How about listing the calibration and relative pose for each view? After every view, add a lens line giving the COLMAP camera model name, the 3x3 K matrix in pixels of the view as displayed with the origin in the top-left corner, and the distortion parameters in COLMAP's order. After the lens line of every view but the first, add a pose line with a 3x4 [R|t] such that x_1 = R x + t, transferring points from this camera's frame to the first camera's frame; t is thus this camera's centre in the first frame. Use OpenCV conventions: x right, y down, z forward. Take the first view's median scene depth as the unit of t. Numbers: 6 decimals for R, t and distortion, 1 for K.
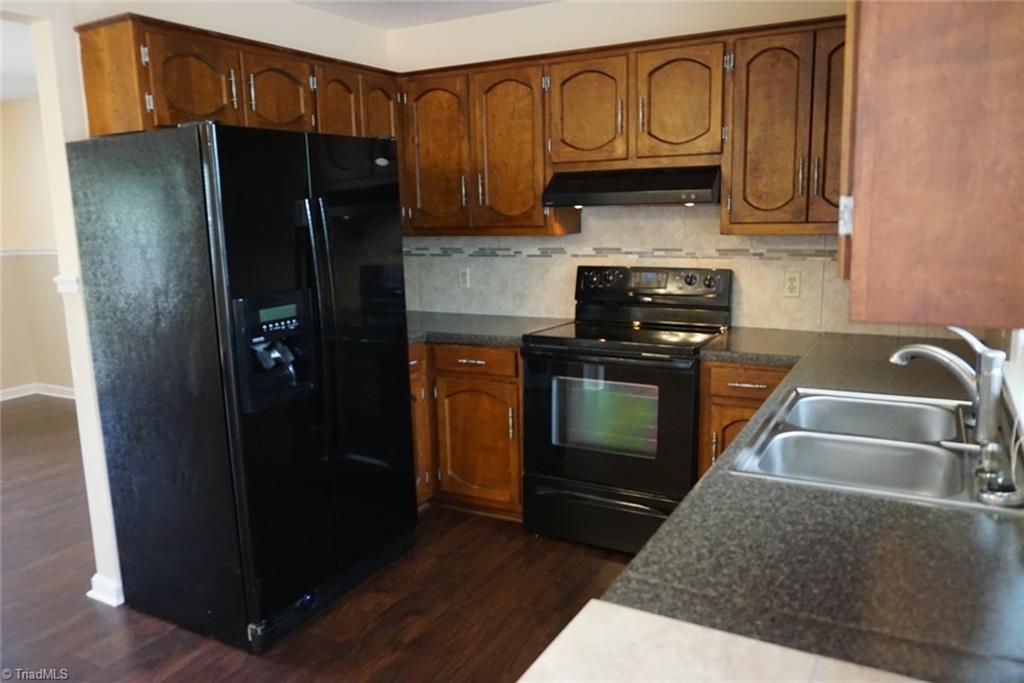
lens RADIAL K [[761.2, 0, 512.0], [0, 761.2, 341.5], [0, 0, 1]] dist [-0.009377, 0.004834]
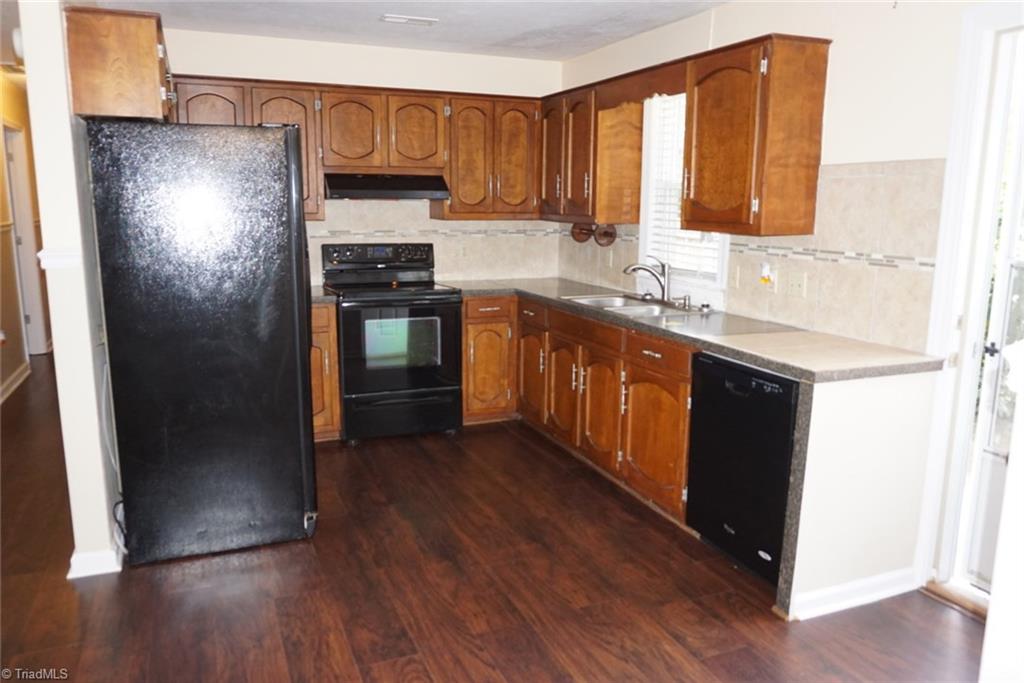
lens RADIAL K [[761.2, 0, 512.0], [0, 761.2, 341.5], [0, 0, 1]] dist [-0.009377, 0.004834]
pose [[0.618810, -0.112881, 0.777388, -0.883969], [0.117100, 0.991820, 0.050804, 0.045345], [-0.776763, 0.059594, 0.626967, -0.078921]]
